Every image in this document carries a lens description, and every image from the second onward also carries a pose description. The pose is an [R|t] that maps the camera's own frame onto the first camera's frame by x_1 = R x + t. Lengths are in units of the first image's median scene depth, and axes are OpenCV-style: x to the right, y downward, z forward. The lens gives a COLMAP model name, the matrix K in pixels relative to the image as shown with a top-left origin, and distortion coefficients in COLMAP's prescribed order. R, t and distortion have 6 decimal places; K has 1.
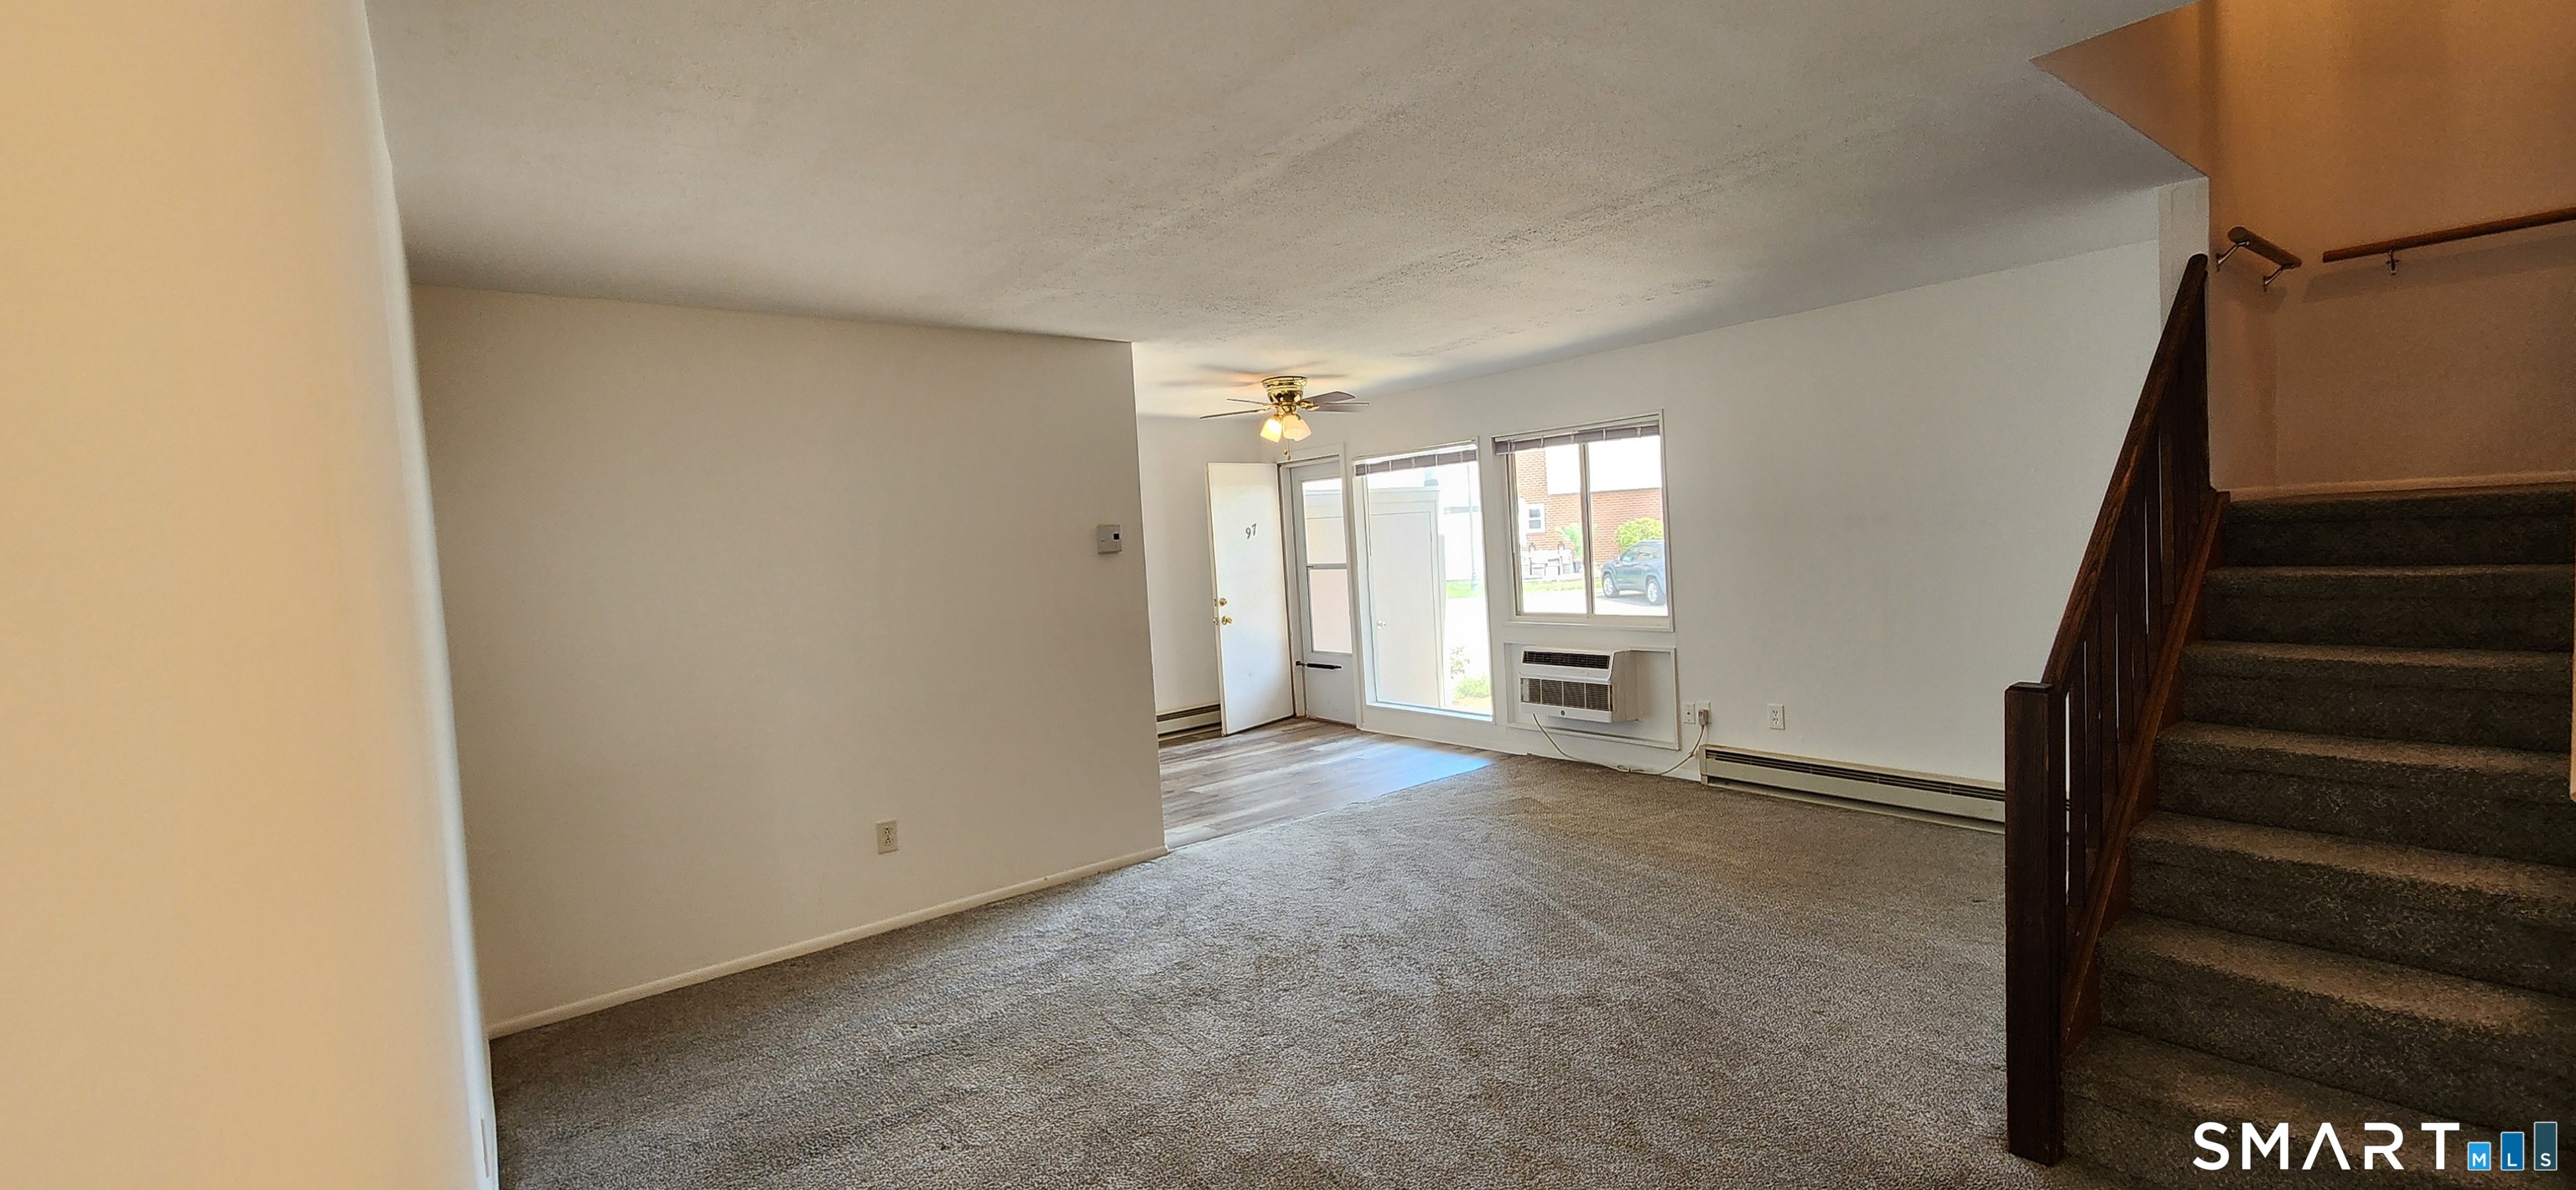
lens RADIAL K [[1052.7, 0, 1288.0], [0, 1052.7, 595.0], [0, 0, 1]] dist [0.007102, 0.000032]
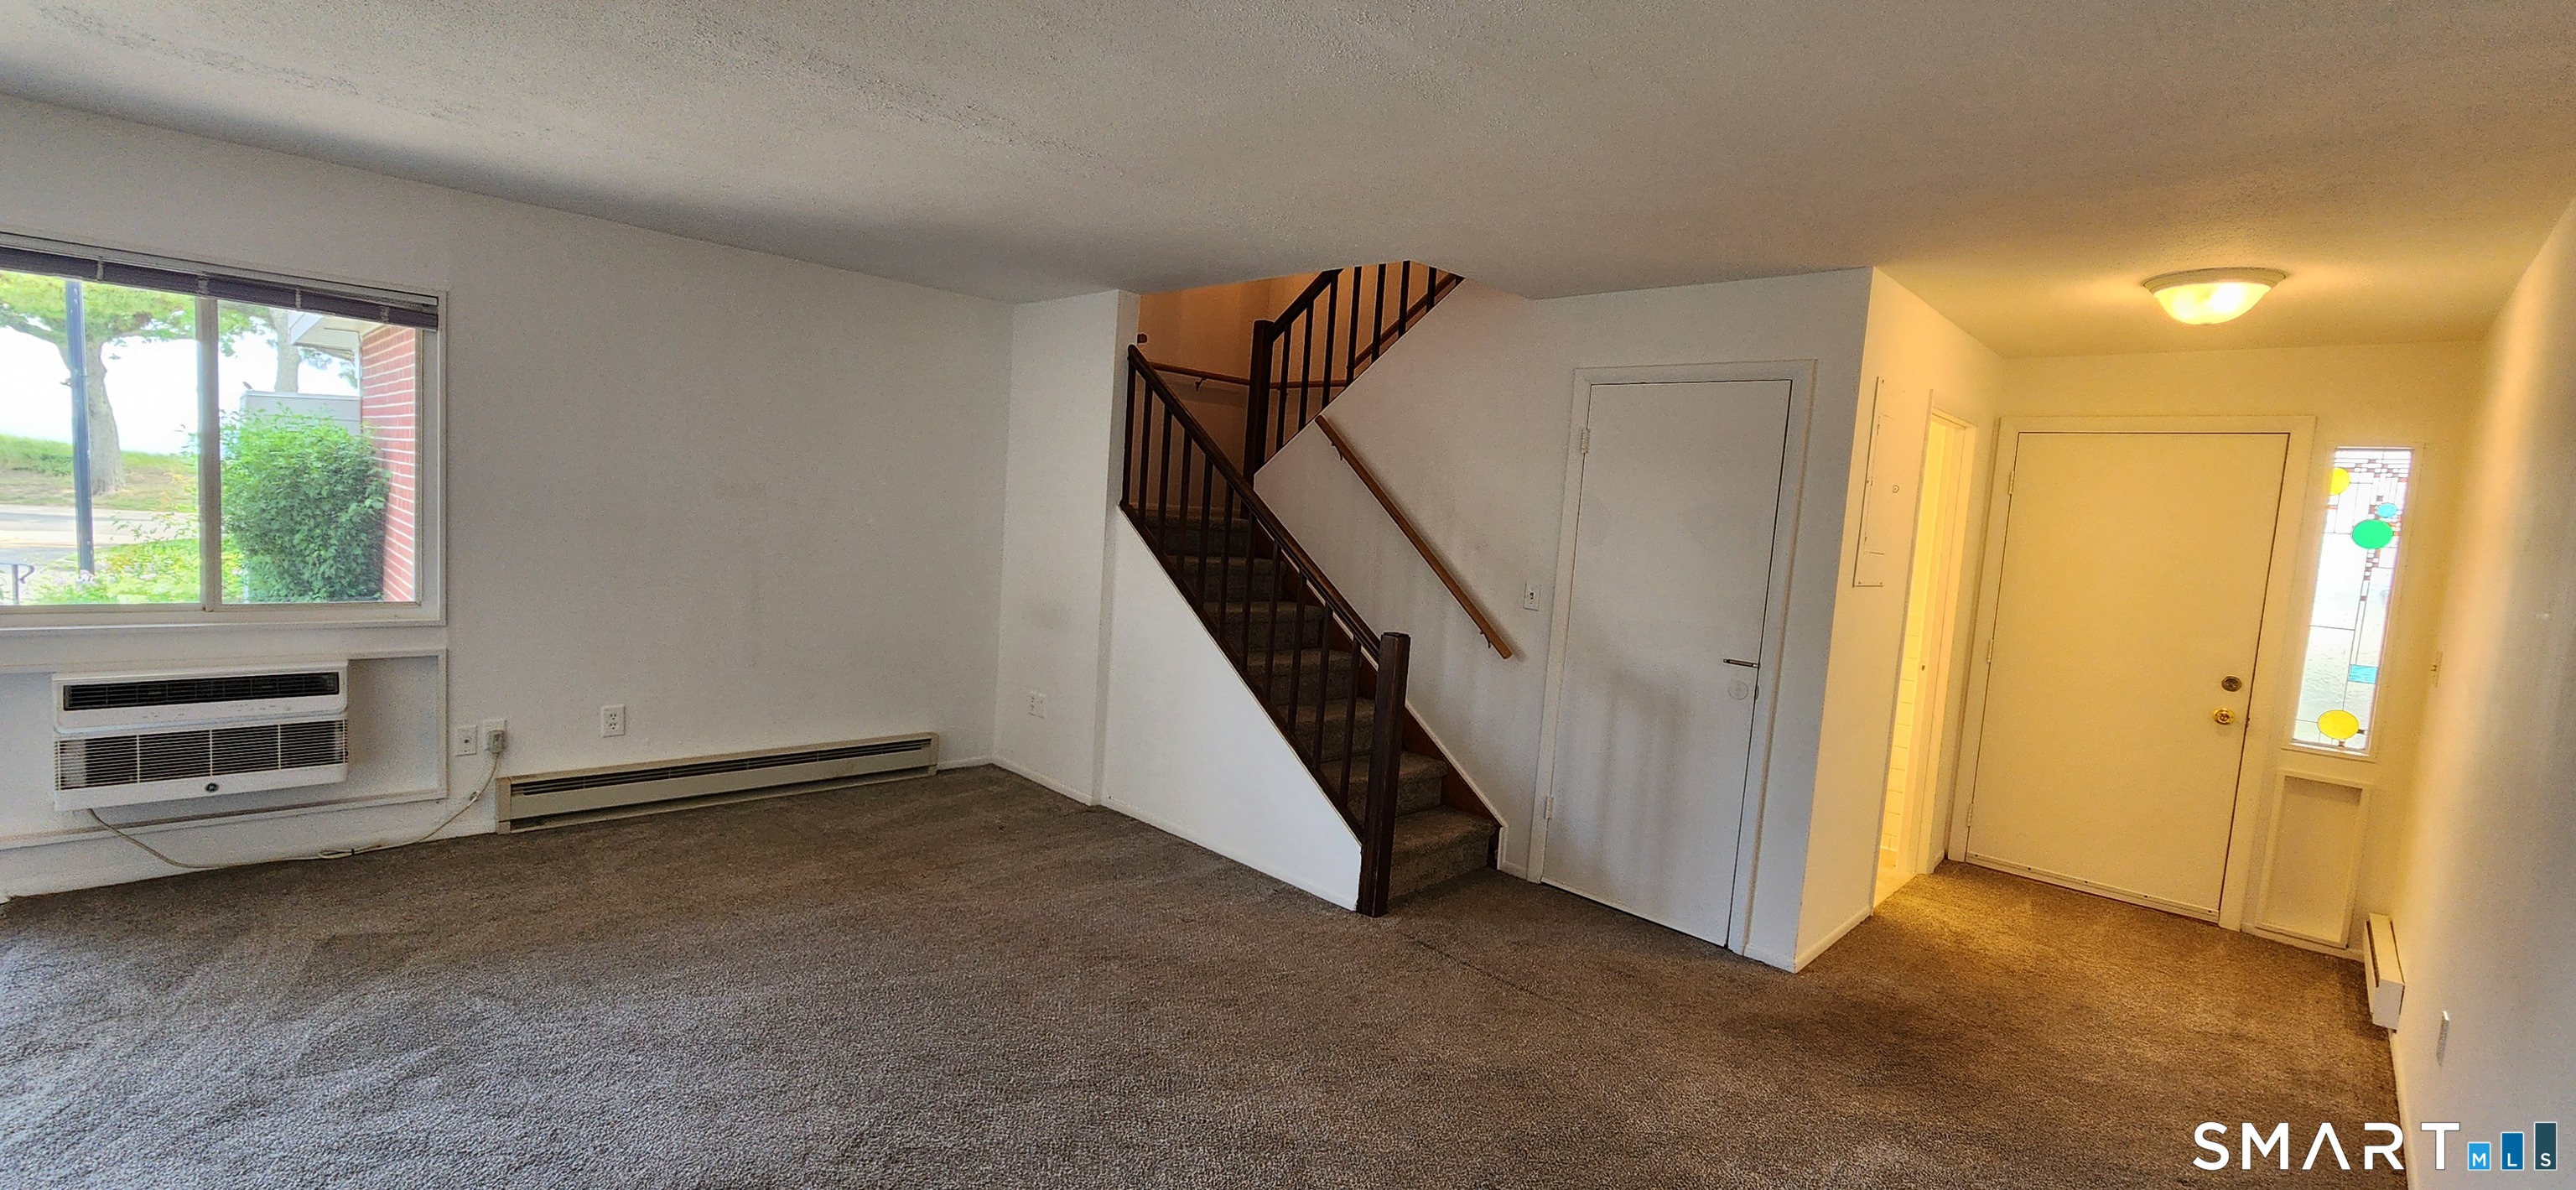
lens RADIAL K [[1058.0, 0, 1261.6], [0, 1058.0, 596.9], [0, 0, 1]] dist [0.021896, 0.000131]
pose [[-0.109921, -0.034667, 0.993336, -0.375678], [-0.009341, 0.999383, 0.033844, -0.011554], [-0.993896, -0.005559, -0.110177, 0.557240]]
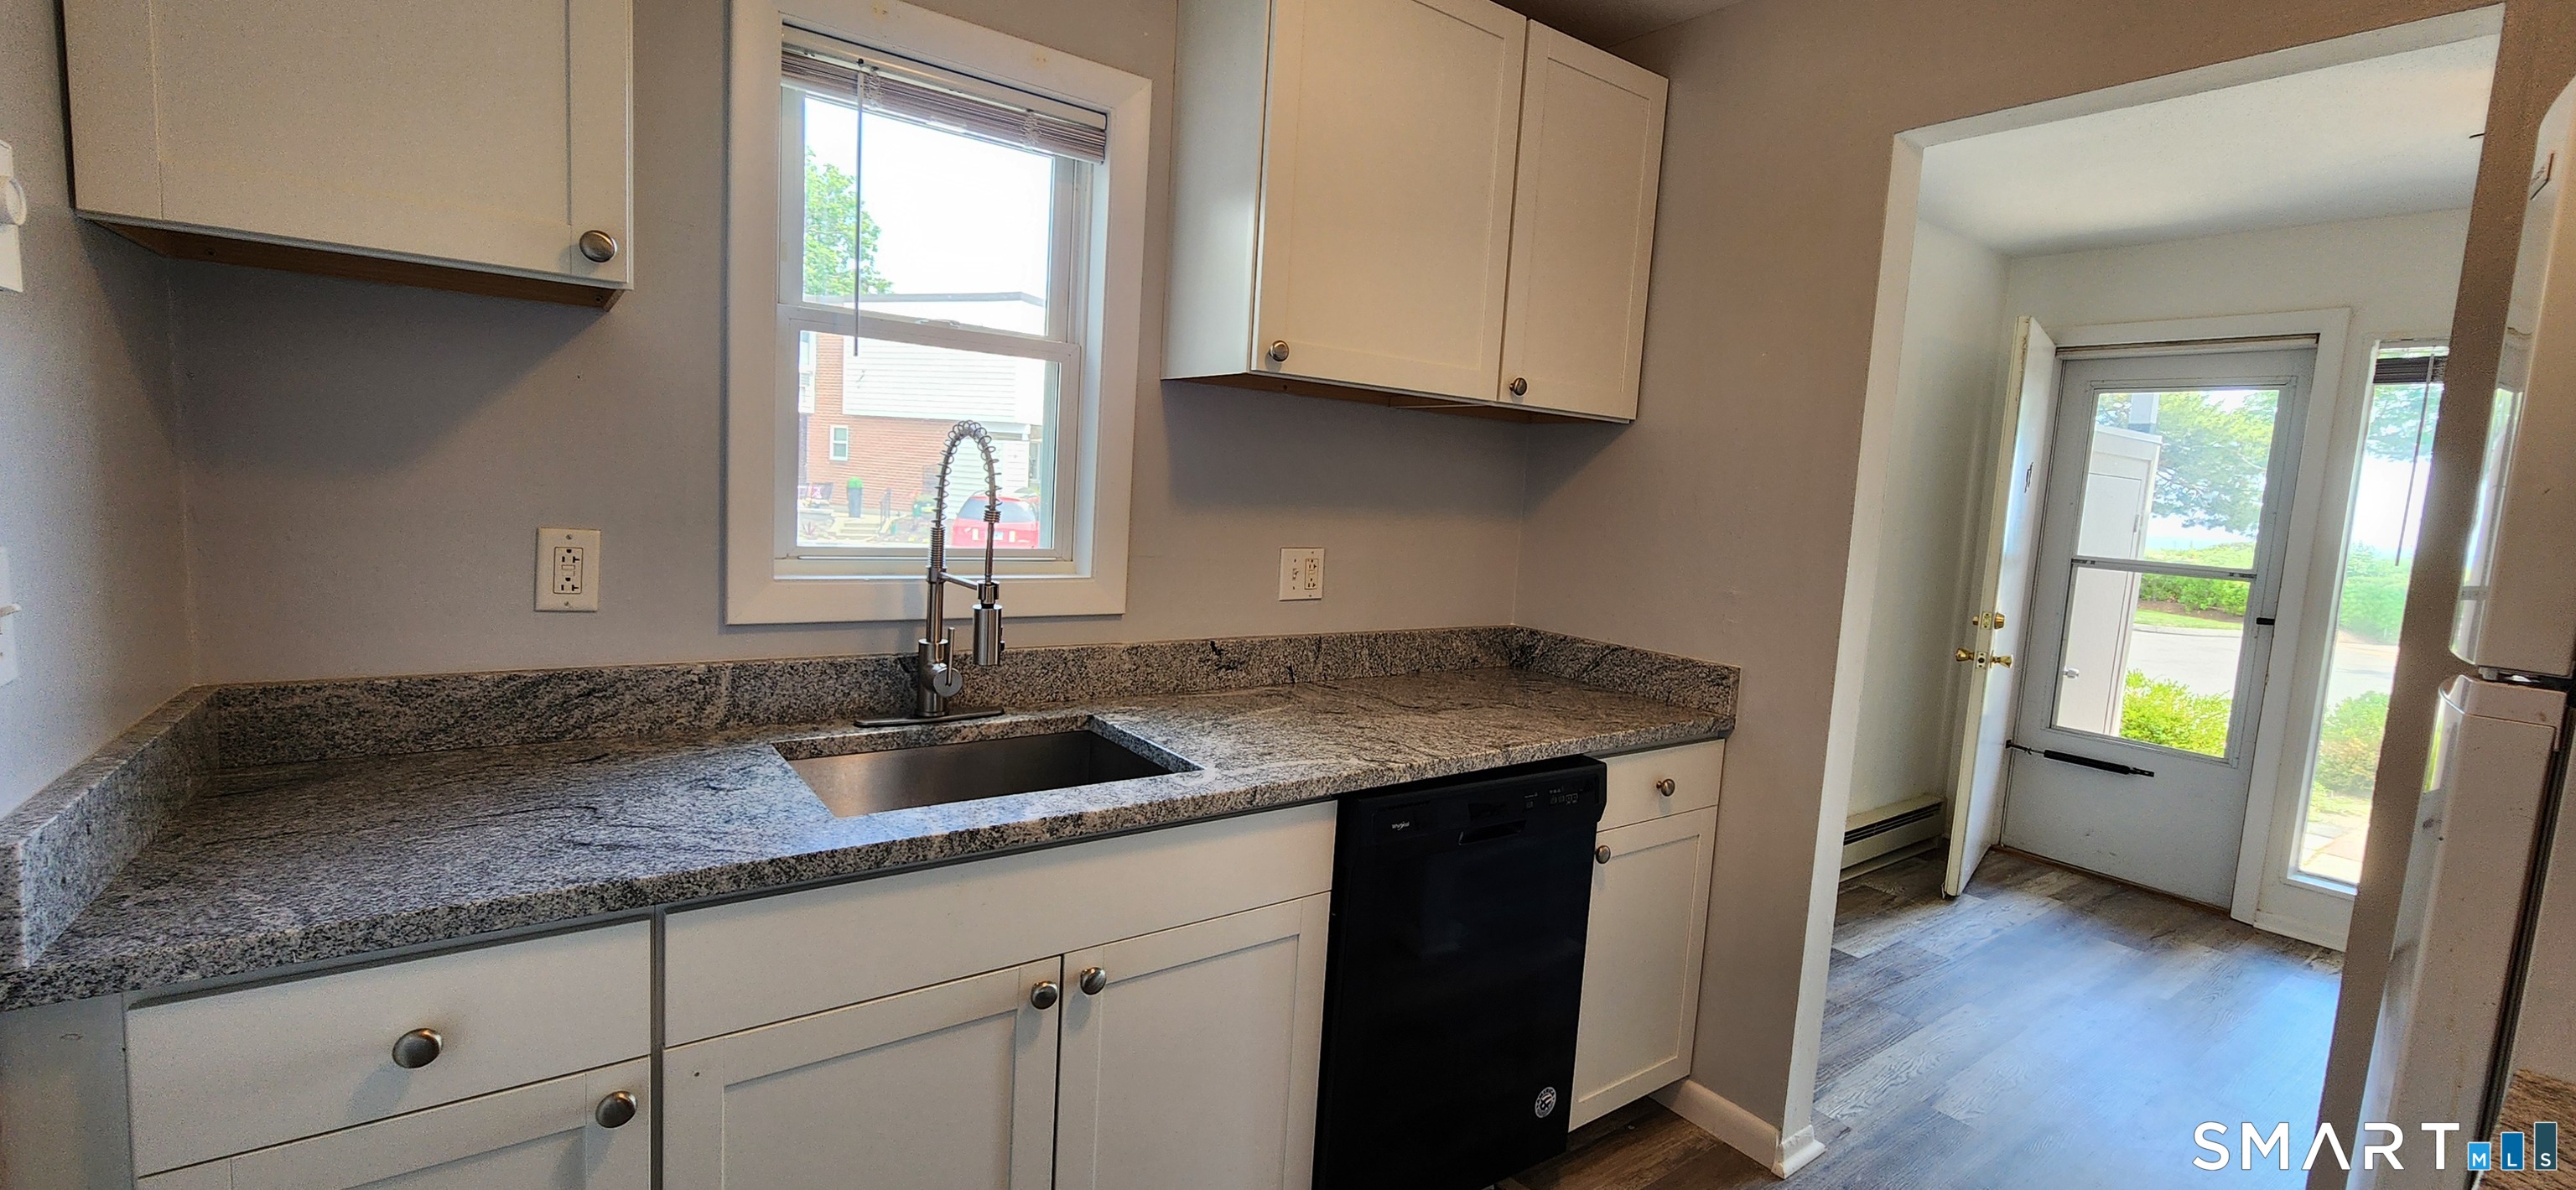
lens RADIAL K [[1052.7, 0, 1288.0], [0, 1052.7, 595.0], [0, 0, 1]] dist [0.007102, 0.000032]
pose [[0.991292, 0.125398, -0.040190, -0.485665], [-0.122977, 0.990717, 0.057938, 0.009108], [0.047082, -0.052491, 0.997511, 0.705181]]
